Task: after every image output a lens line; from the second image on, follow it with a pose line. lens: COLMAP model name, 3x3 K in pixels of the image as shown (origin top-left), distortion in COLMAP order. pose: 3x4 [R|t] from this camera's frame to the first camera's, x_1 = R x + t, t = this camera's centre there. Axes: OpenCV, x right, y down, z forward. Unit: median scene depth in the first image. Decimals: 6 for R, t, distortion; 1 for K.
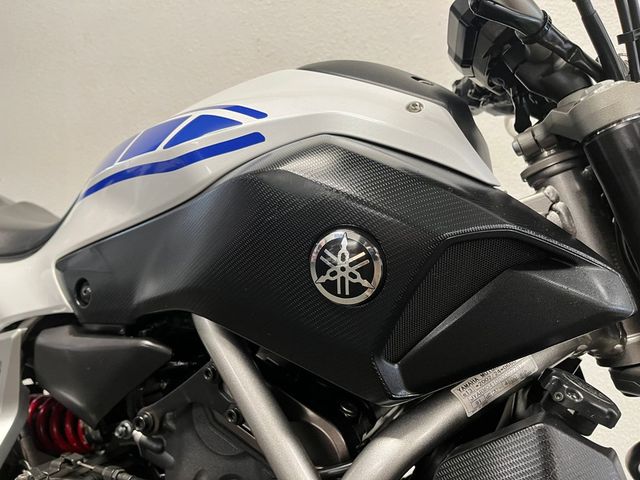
lens RADIAL K [[478.1, 0, 320.0], [0, 478.1, 240.0], [0, 0, 1]] dist [0.073987, -0.099242]
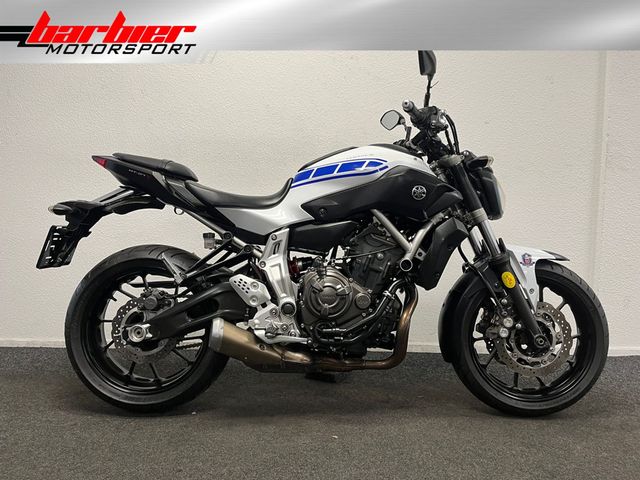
lens RADIAL K [[478.1, 0, 320.0], [0, 478.1, 240.0], [0, 0, 1]] dist [0.073987, -0.099242]
pose [[0.914085, -0.069451, 0.399532, -2.342083], [0.060622, 0.997557, 0.034710, 0.244178], [-0.400966, -0.007507, 0.916062, -2.586223]]
